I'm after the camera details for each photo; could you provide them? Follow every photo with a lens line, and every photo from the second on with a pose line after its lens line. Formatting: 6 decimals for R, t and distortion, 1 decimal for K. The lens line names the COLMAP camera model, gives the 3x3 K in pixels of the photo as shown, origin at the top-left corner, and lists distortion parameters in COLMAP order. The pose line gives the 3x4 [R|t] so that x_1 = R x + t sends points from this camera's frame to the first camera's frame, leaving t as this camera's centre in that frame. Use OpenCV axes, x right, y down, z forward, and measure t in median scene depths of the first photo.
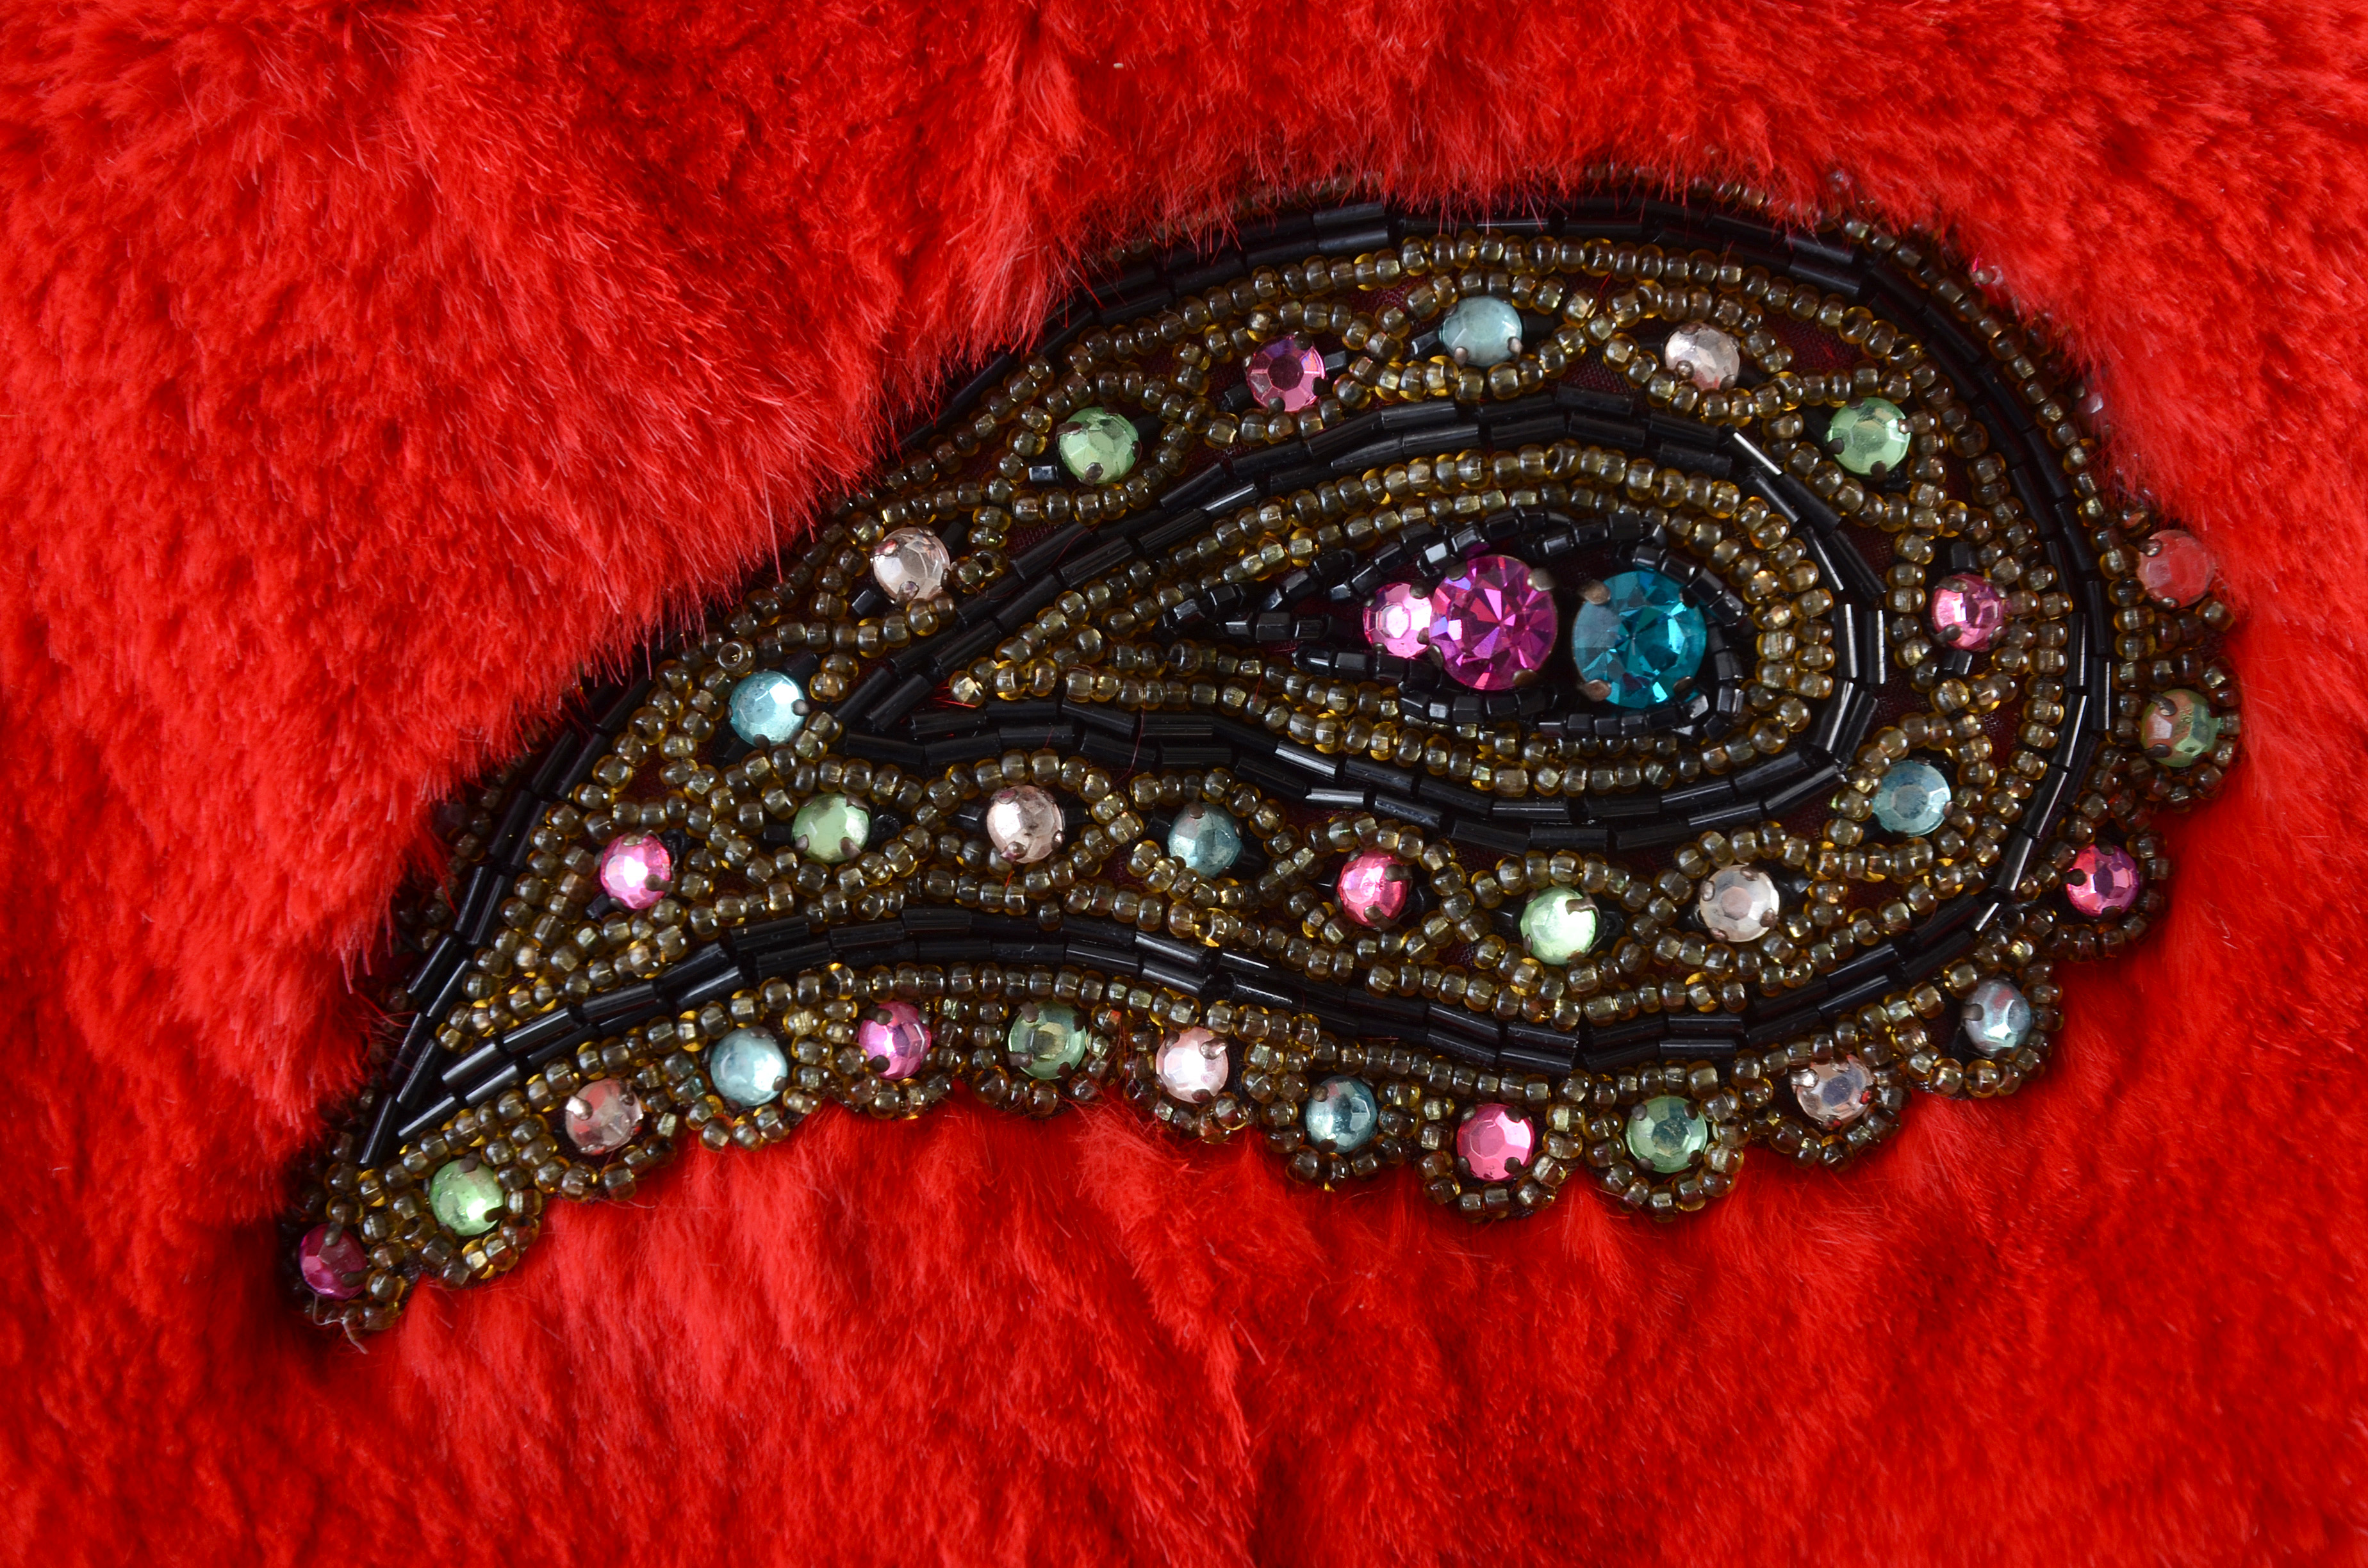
lens RADIAL K [[8048.6, 0, 1182.3], [0, 8048.6, 789.9], [0, 0, 1]] dist [0.448565, 0.000000]
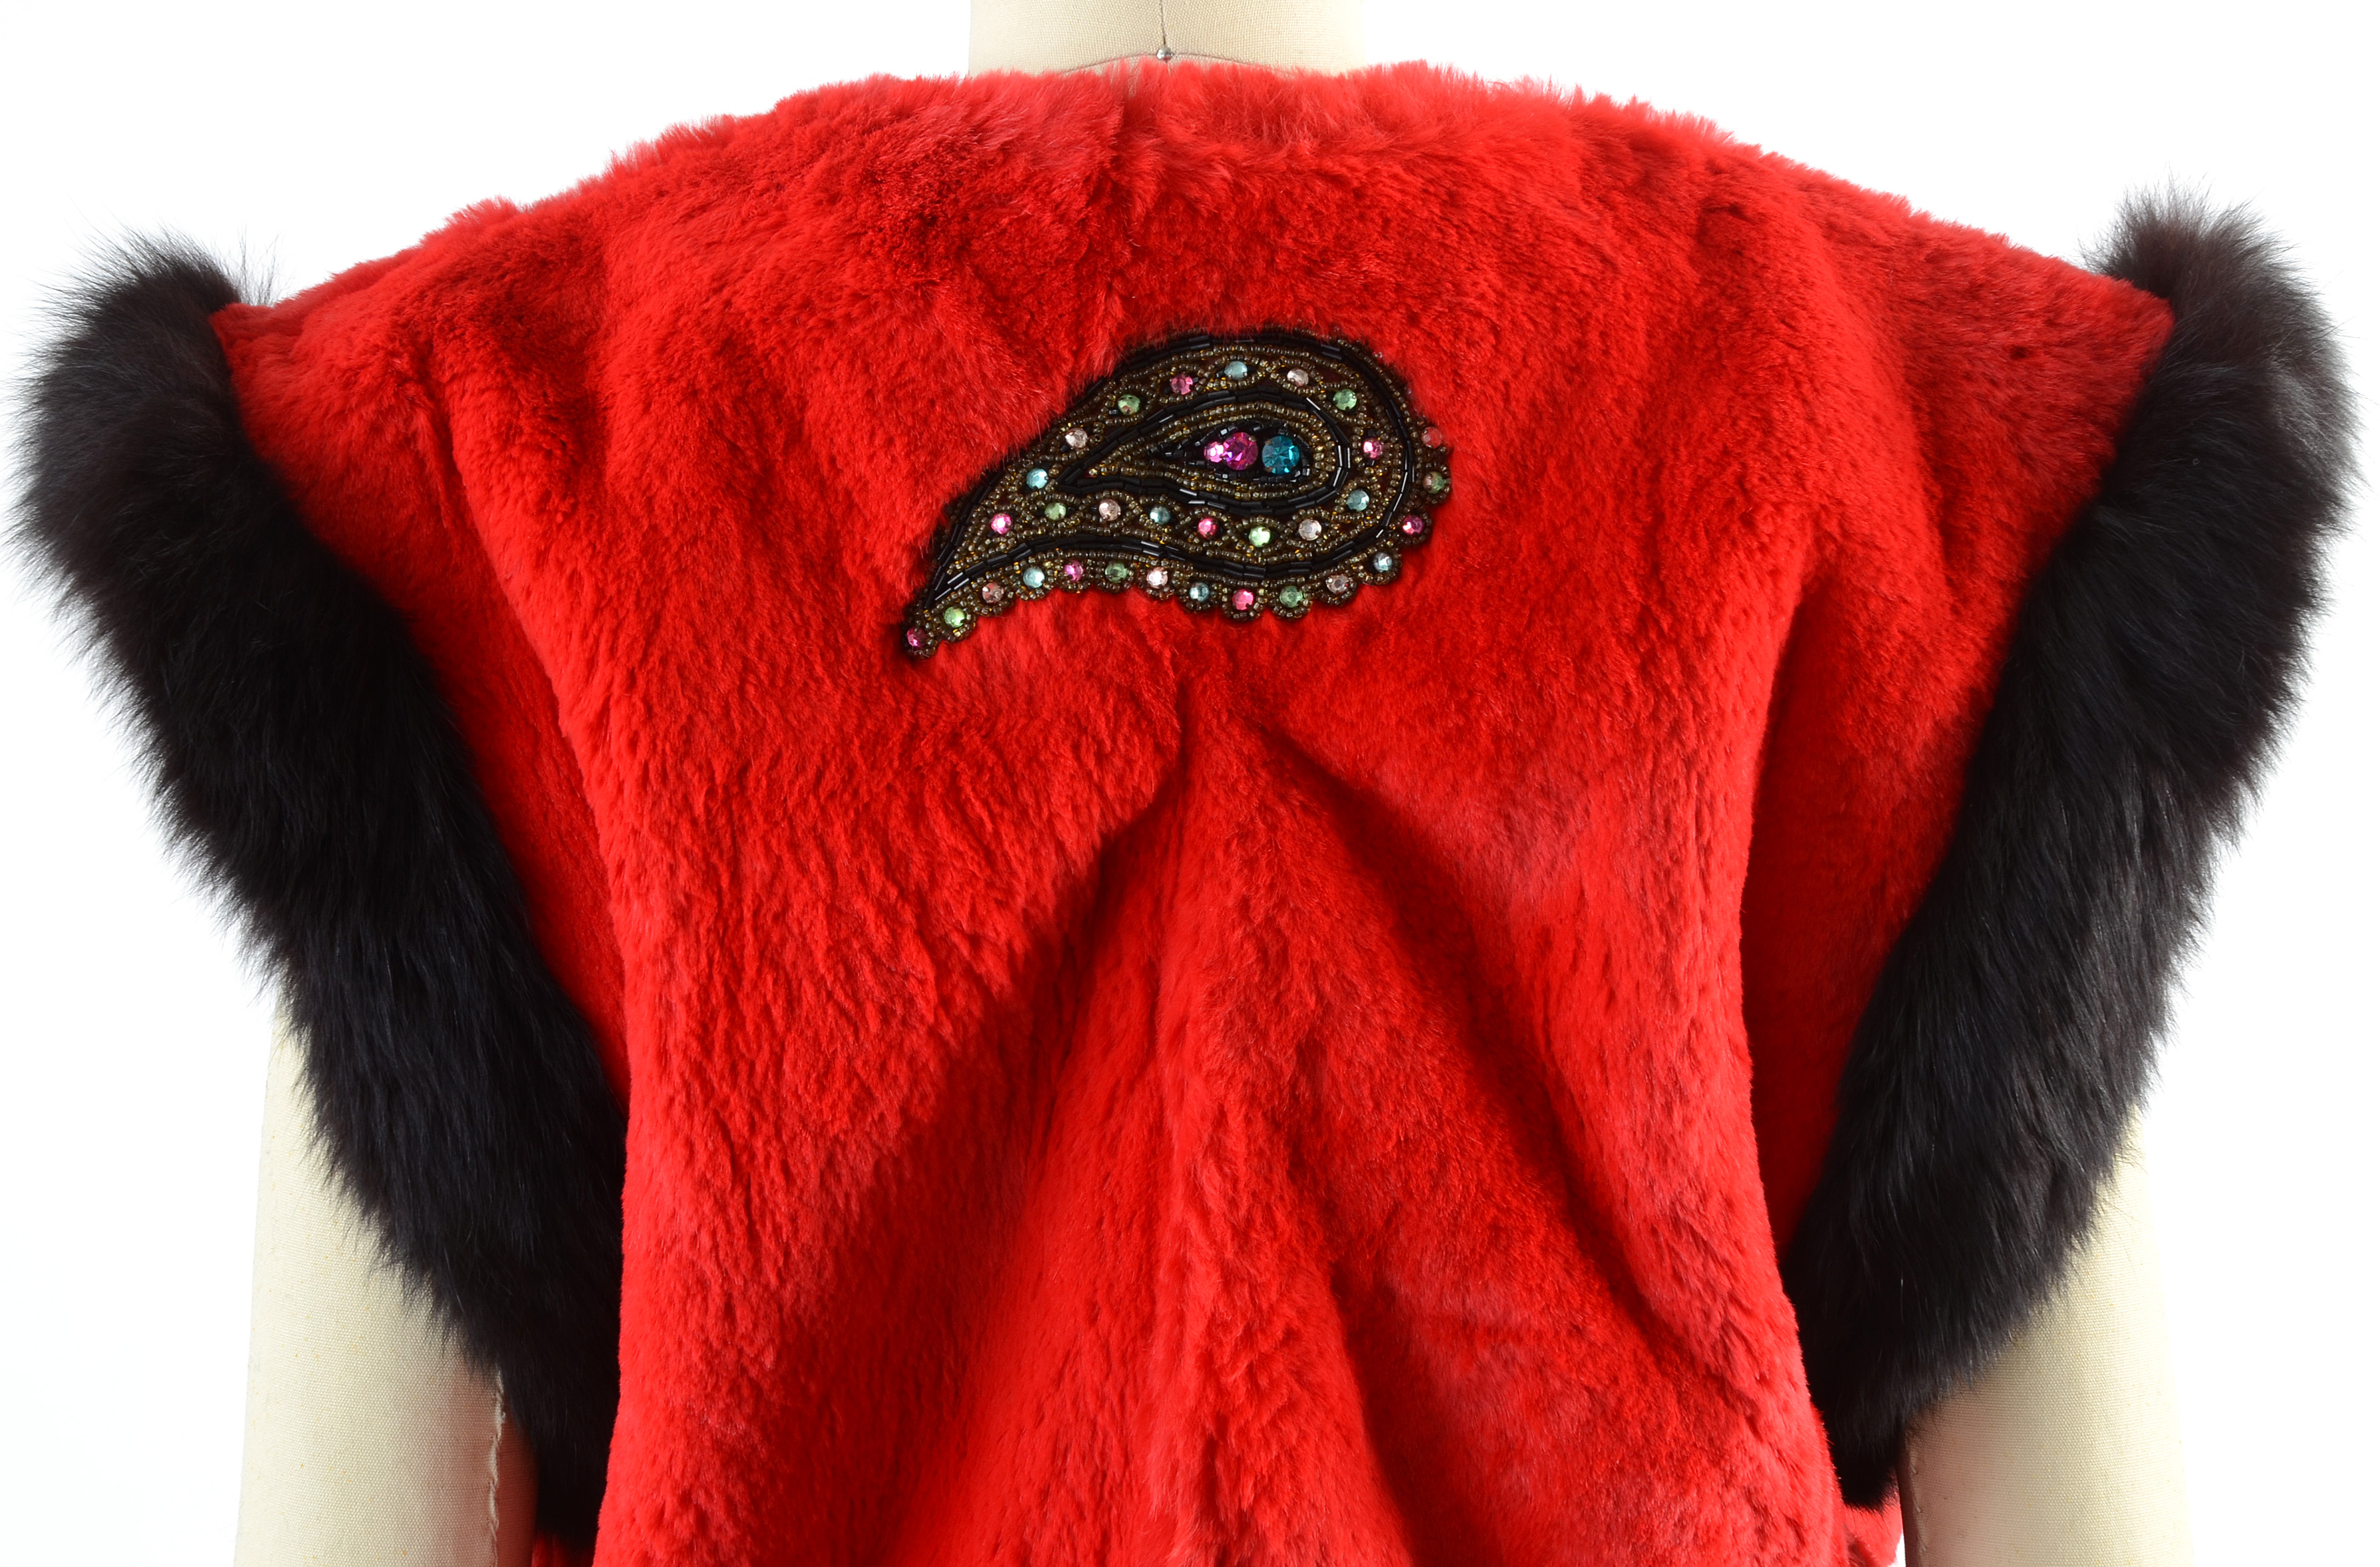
lens RADIAL K [[5432.1, 0, 1177.0], [0, 5432.1, 775.8], [0, 0, 1]] dist [0.180699, 0.000000]
pose [[0.999922, -0.011124, 0.005689, -0.004792], [0.011290, 0.999486, -0.030020, 0.194678], [-0.005352, 0.030082, 0.999533, -1.403126]]
